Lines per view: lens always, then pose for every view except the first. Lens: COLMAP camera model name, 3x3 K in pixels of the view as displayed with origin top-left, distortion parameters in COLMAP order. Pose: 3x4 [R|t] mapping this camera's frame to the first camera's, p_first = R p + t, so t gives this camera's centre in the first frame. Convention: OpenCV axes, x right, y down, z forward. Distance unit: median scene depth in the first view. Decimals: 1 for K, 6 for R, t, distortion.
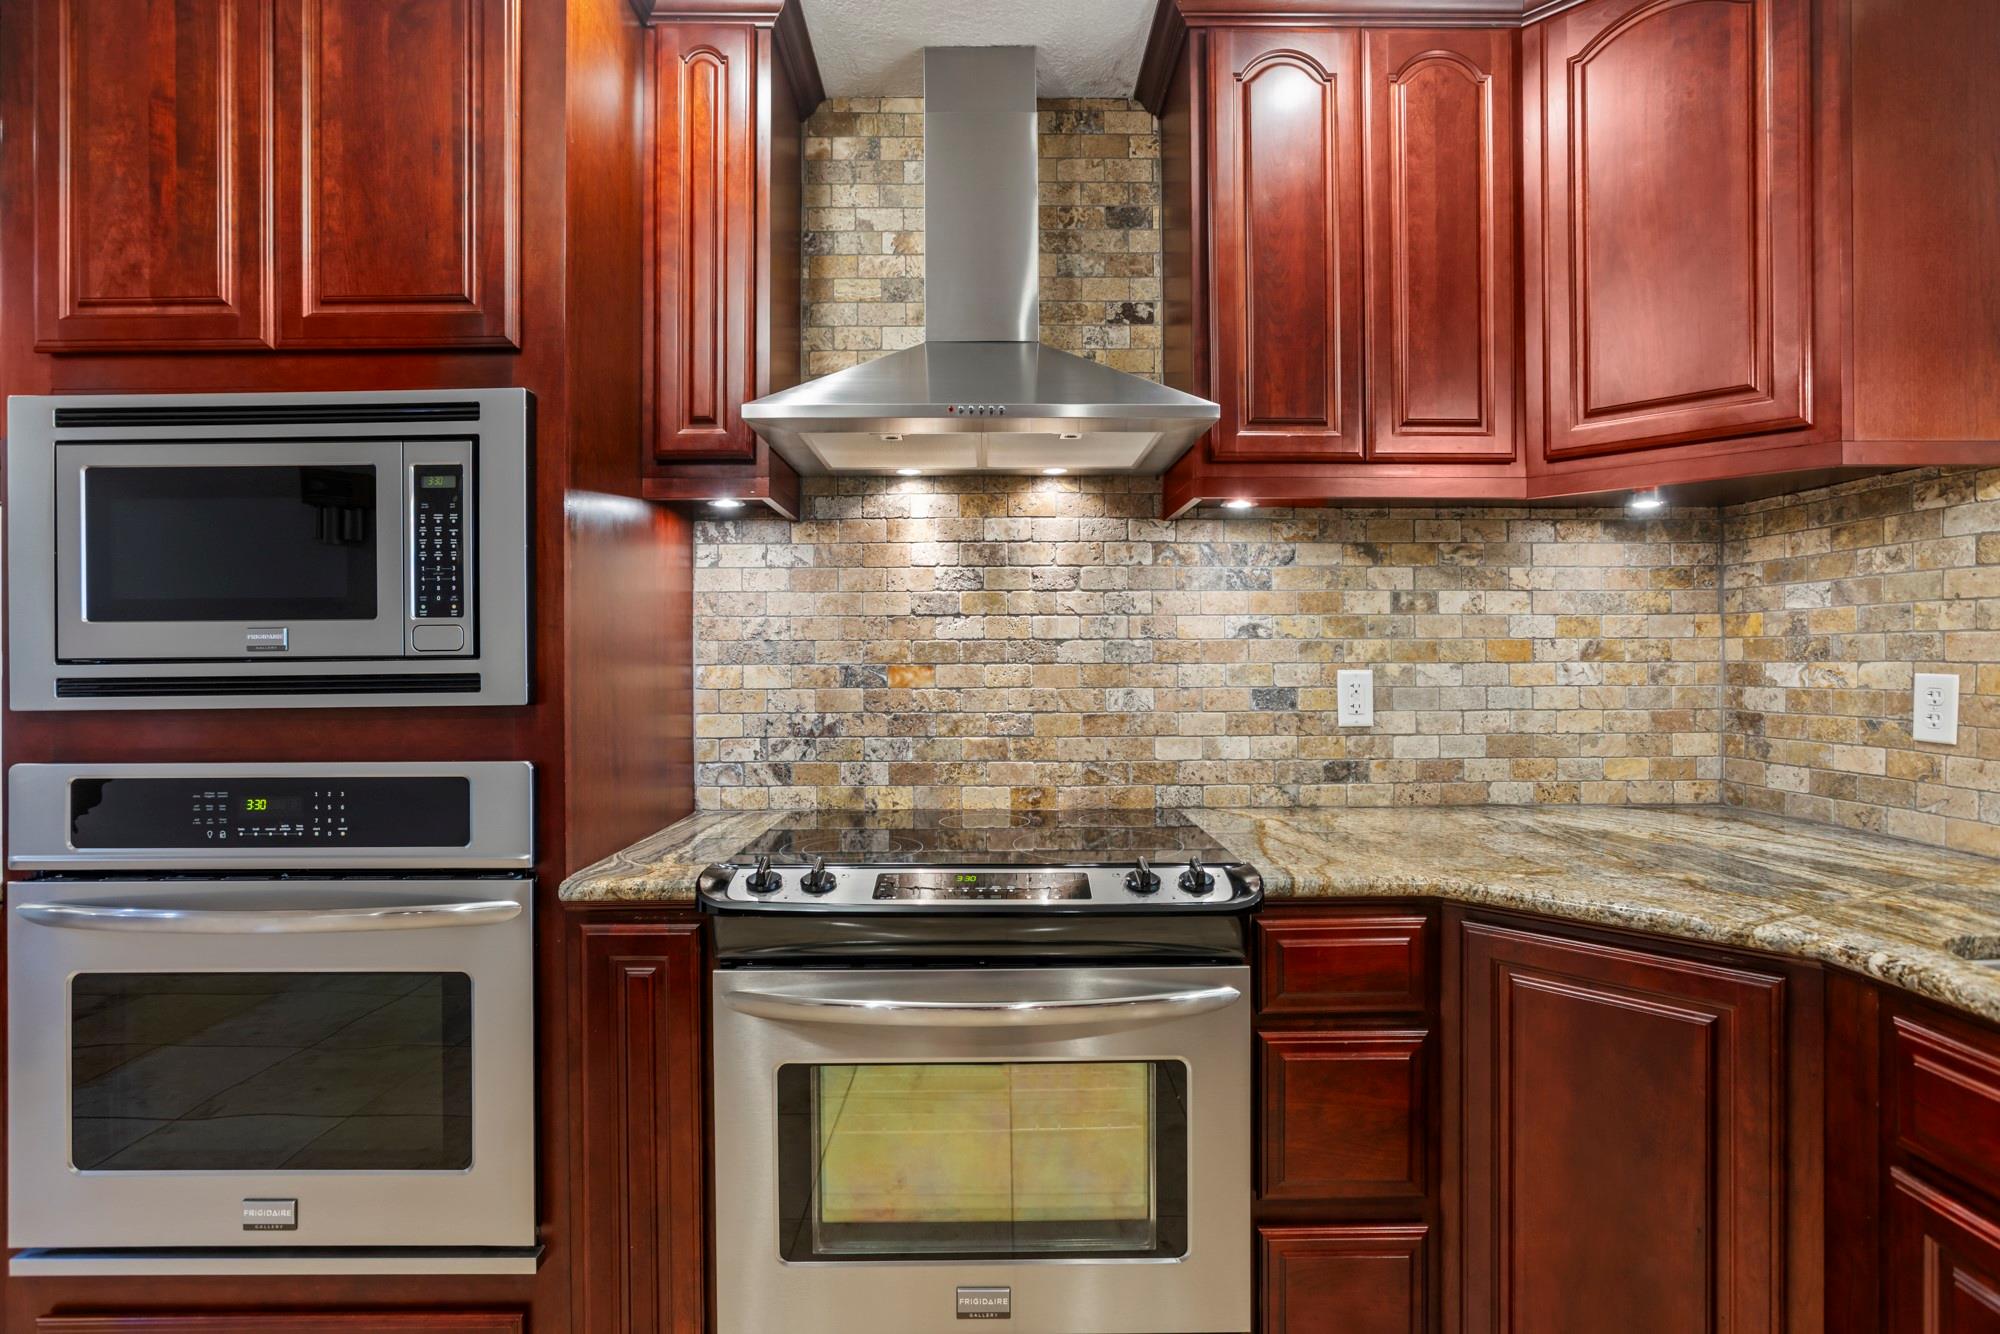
lens RADIAL K [[949.3, 0, 999.9], [0, 949.3, 660.1], [0, 0, 1]] dist [-0.014461, 0.007447]
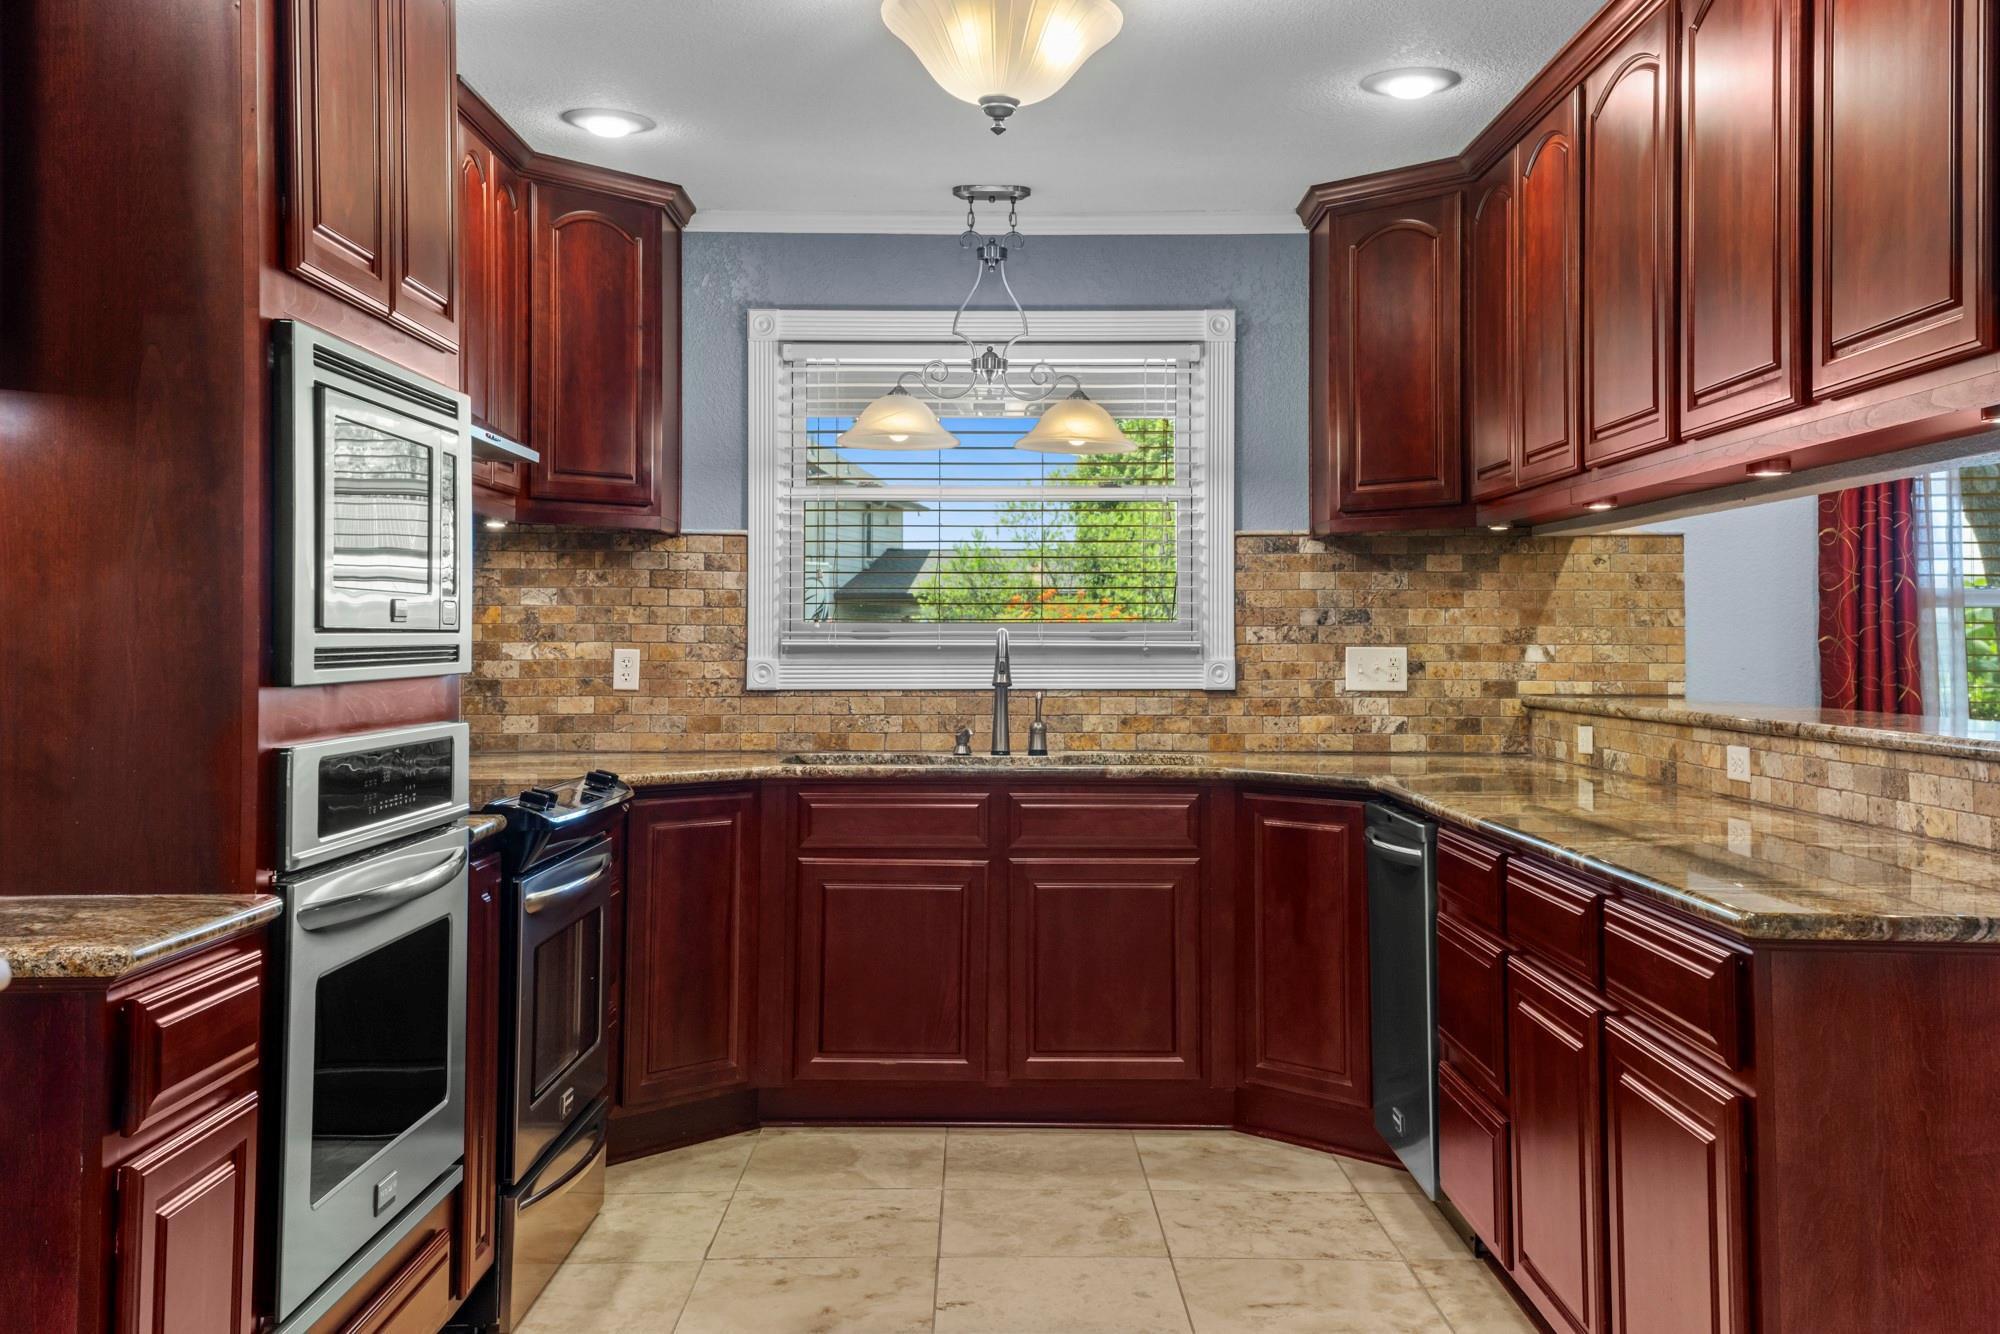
lens RADIAL K [[1919.3, 0, 989.5], [0, 1919.3, 625.9], [0, 0, 1]] dist [0.159196, 0.000000]
pose [[0.020917, 0.013001, 0.999697, -2.102513], [0.000257, 0.999915, -0.013009, 0.015679], [-0.999781, 0.000529, 0.020912, 0.238725]]
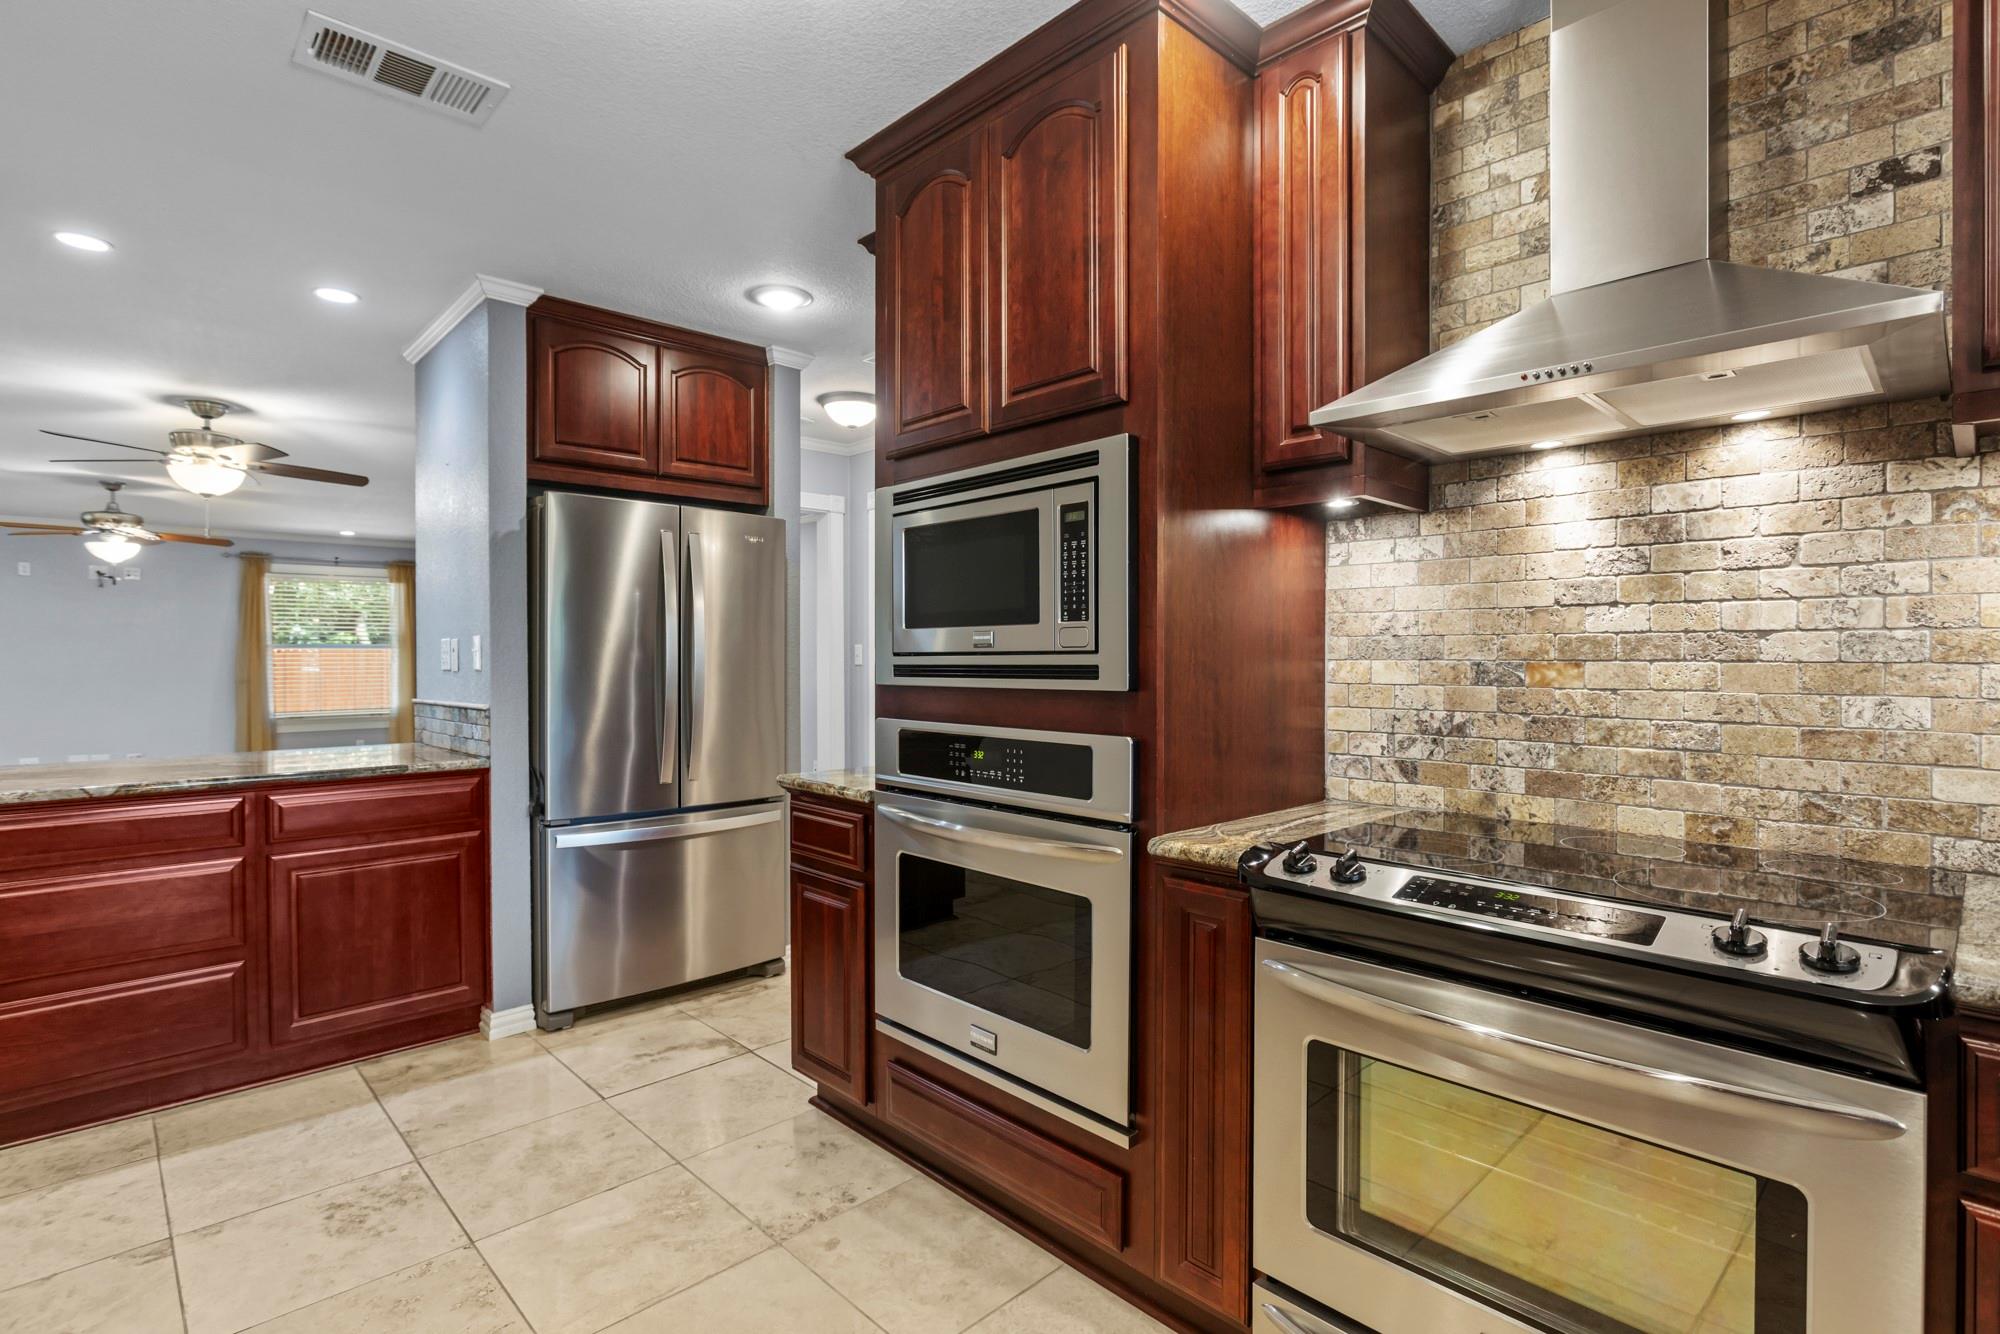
lens RADIAL K [[949.3, 0, 997.7], [0, 949.3, 671.3], [0, 0, 1]] dist [-0.014461, 0.007447]
pose [[0.693343, 0.017153, -0.720404, 0.202266], [-0.003960, 0.999792, 0.019994, -0.001771], [0.720597, -0.011010, 0.693266, 0.015212]]
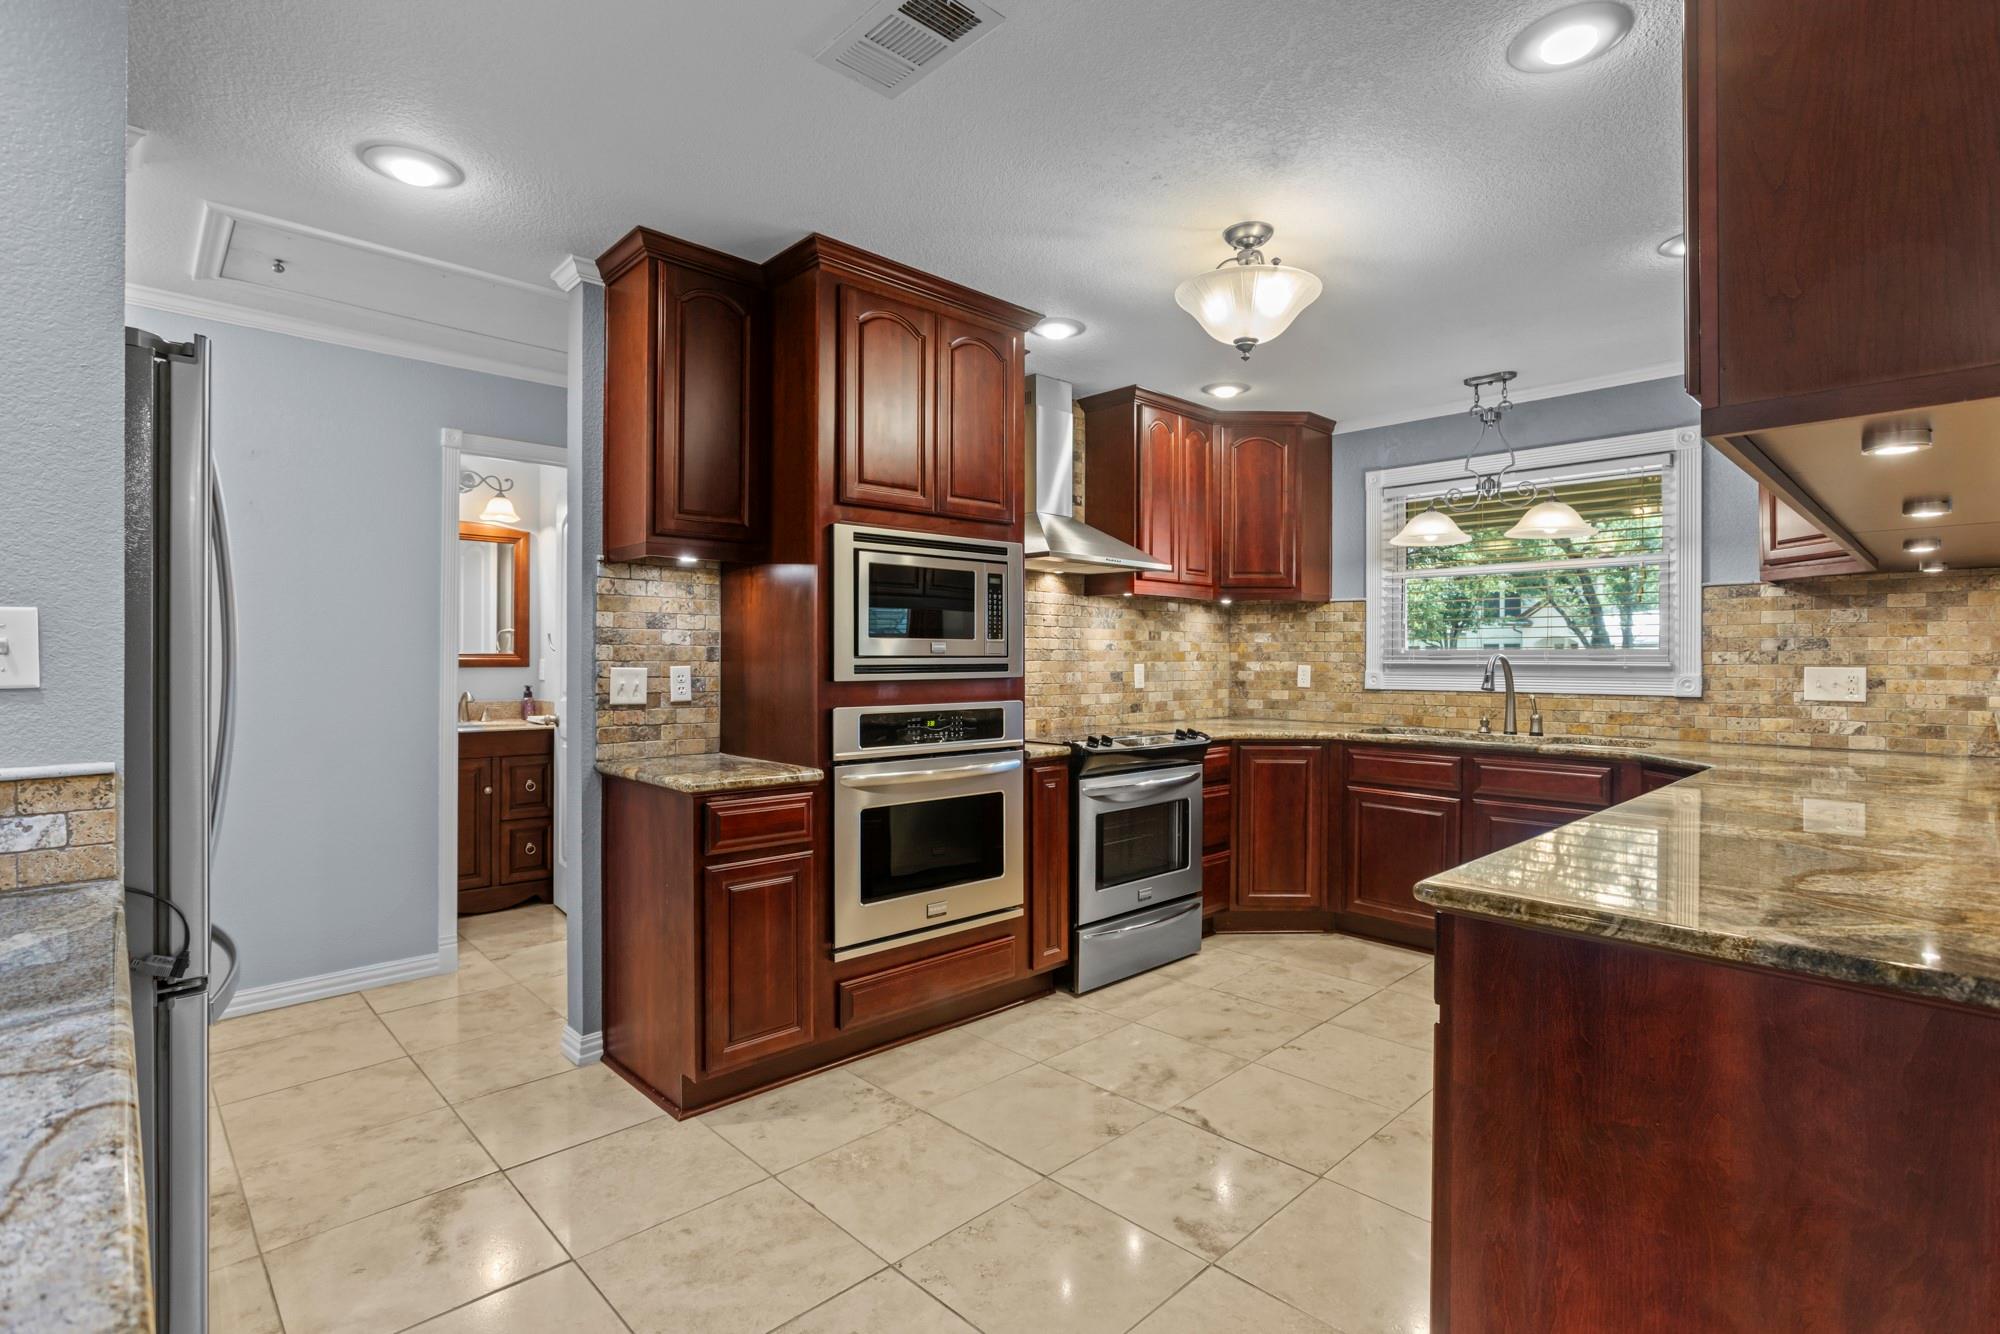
lens RADIAL K [[949.3, 0, 1014.1], [0, 949.3, 661.4], [0, 0, 1]] dist [-0.014461, 0.007447]
pose [[0.728611, 0.004321, 0.684914, -1.594723], [-0.004967, 0.999987, -0.001025, 0.008312], [-0.684910, -0.002655, 0.728623, -0.540947]]
